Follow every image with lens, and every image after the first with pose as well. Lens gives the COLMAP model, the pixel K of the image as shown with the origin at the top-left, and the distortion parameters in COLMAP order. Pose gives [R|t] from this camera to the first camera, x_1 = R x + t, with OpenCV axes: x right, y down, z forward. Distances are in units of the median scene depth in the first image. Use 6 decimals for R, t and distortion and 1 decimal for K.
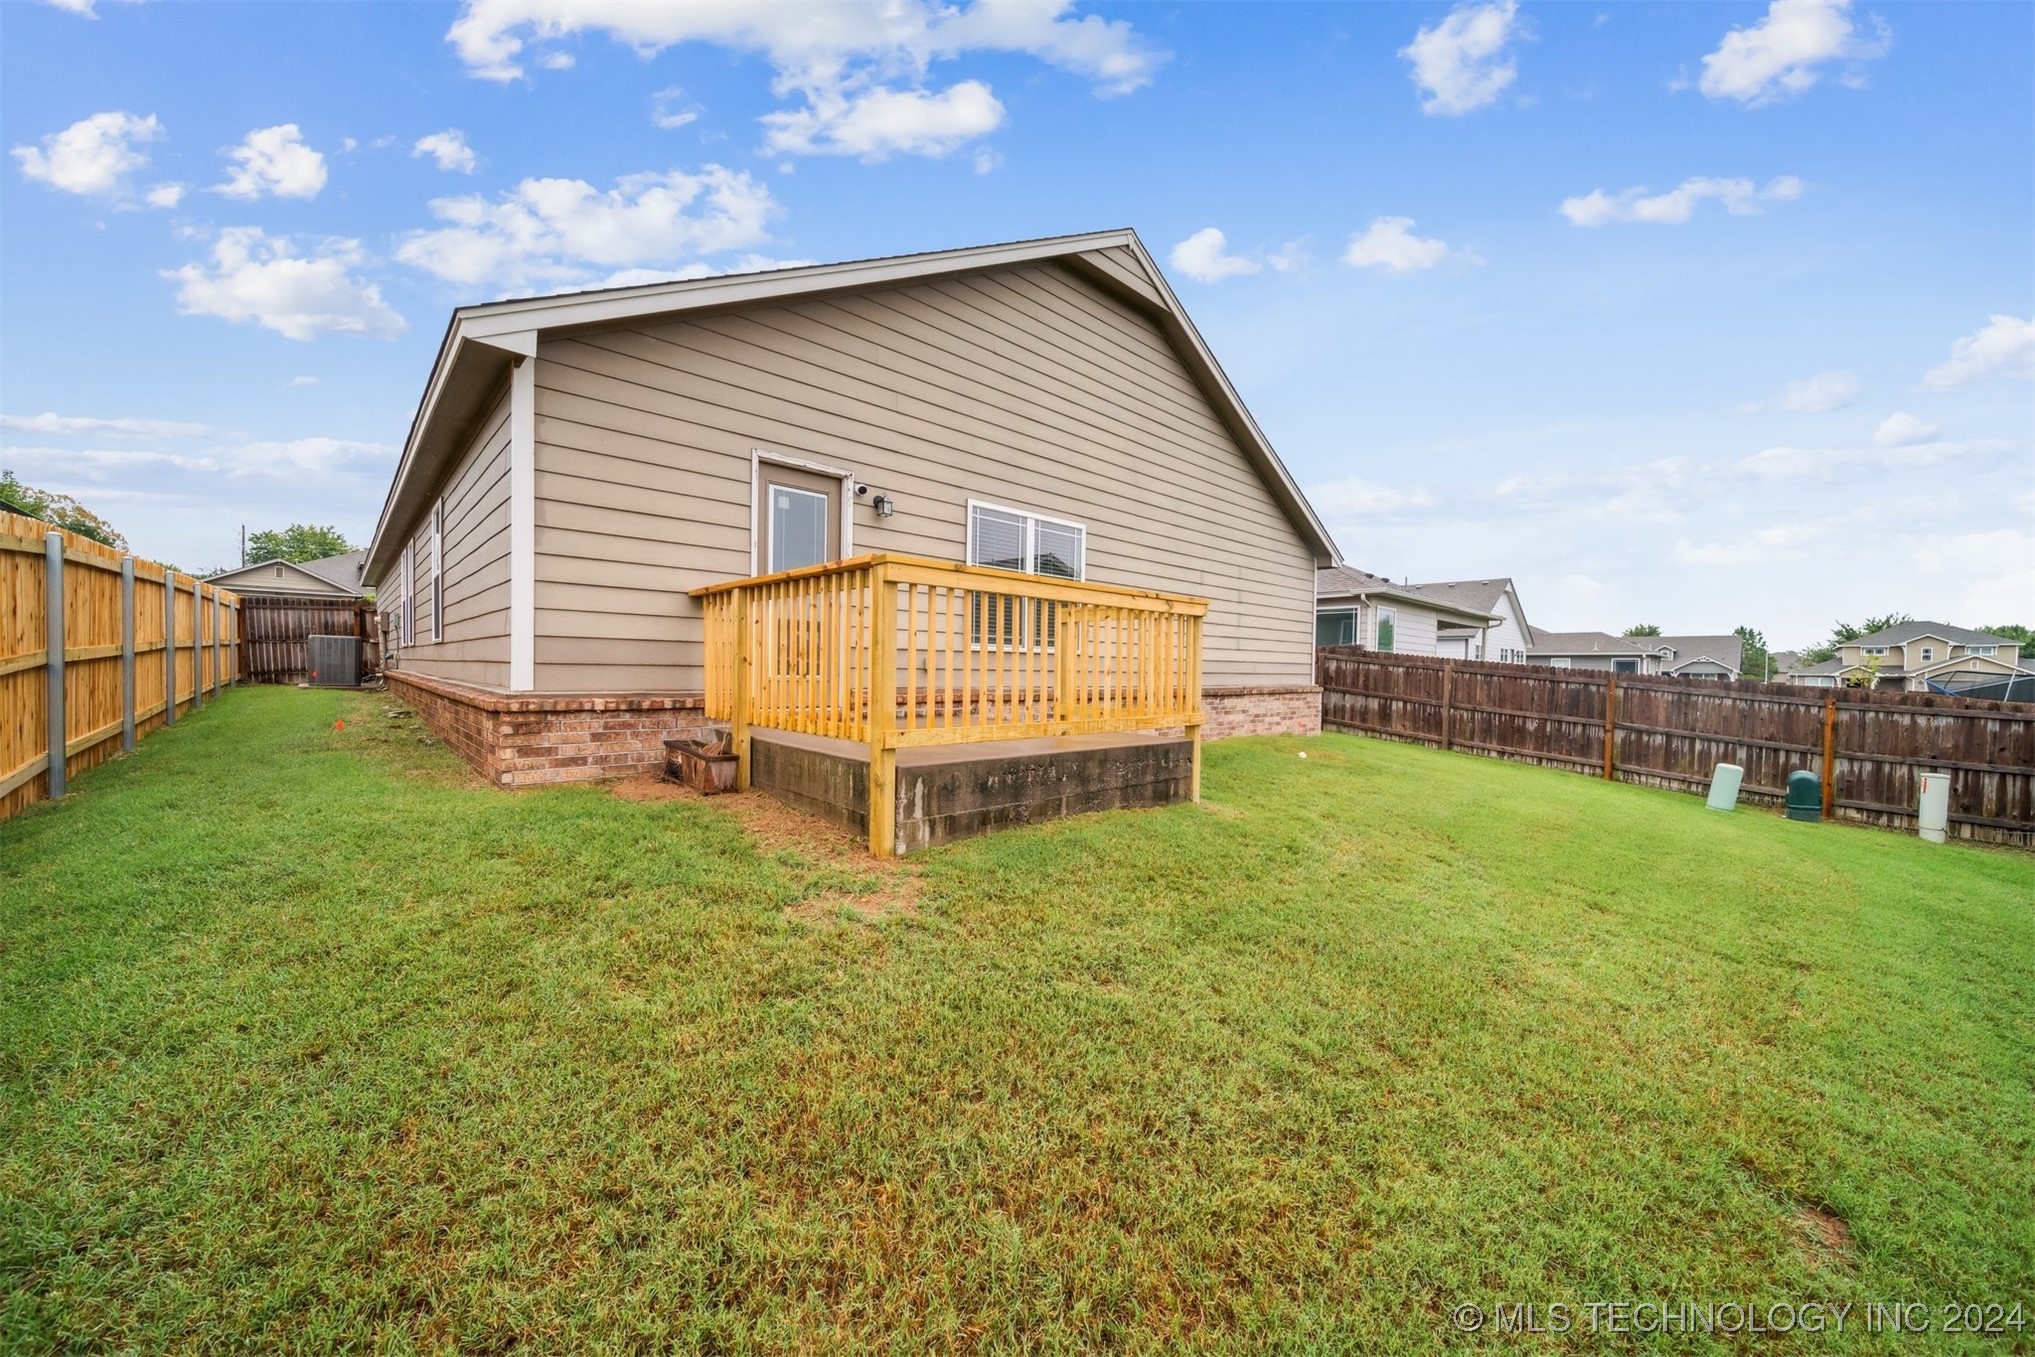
lens RADIAL K [[723.9, 0, 1011.6], [0, 723.9, 664.4], [0, 0, 1]] dist [0.000224, -0.000095]
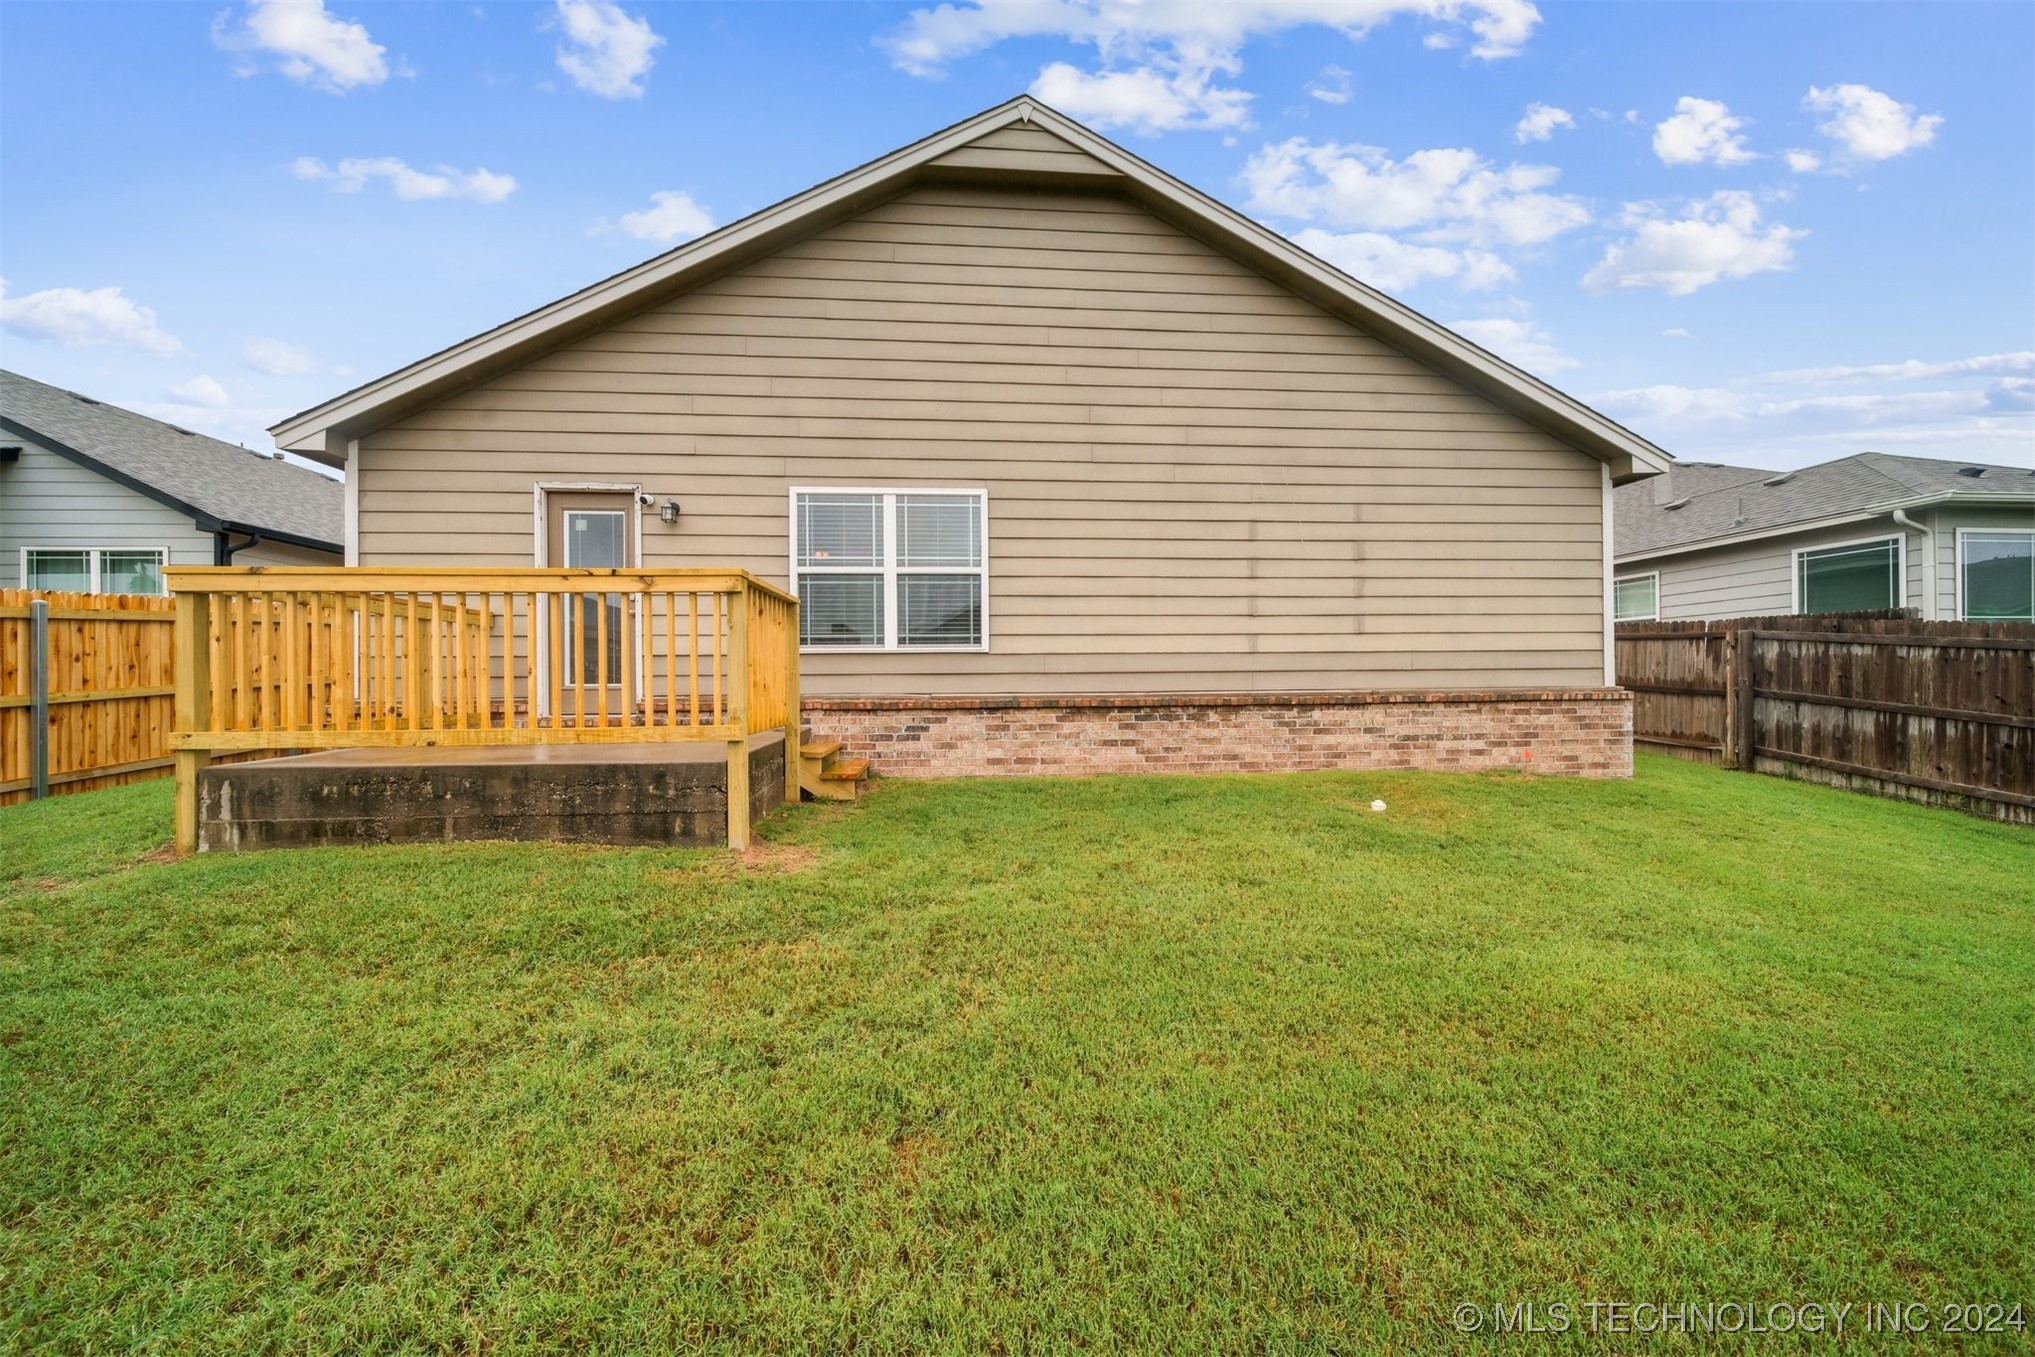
lens RADIAL K [[723.9, 0, 1011.6], [0, 723.9, 664.4], [0, 0, 1]] dist [0.000224, -0.000095]
pose [[0.779427, -0.035438, -0.625490, 0.808472], [0.024633, 0.999360, -0.025925, 0.027357], [0.626008, 0.004799, 0.779802, 0.524651]]
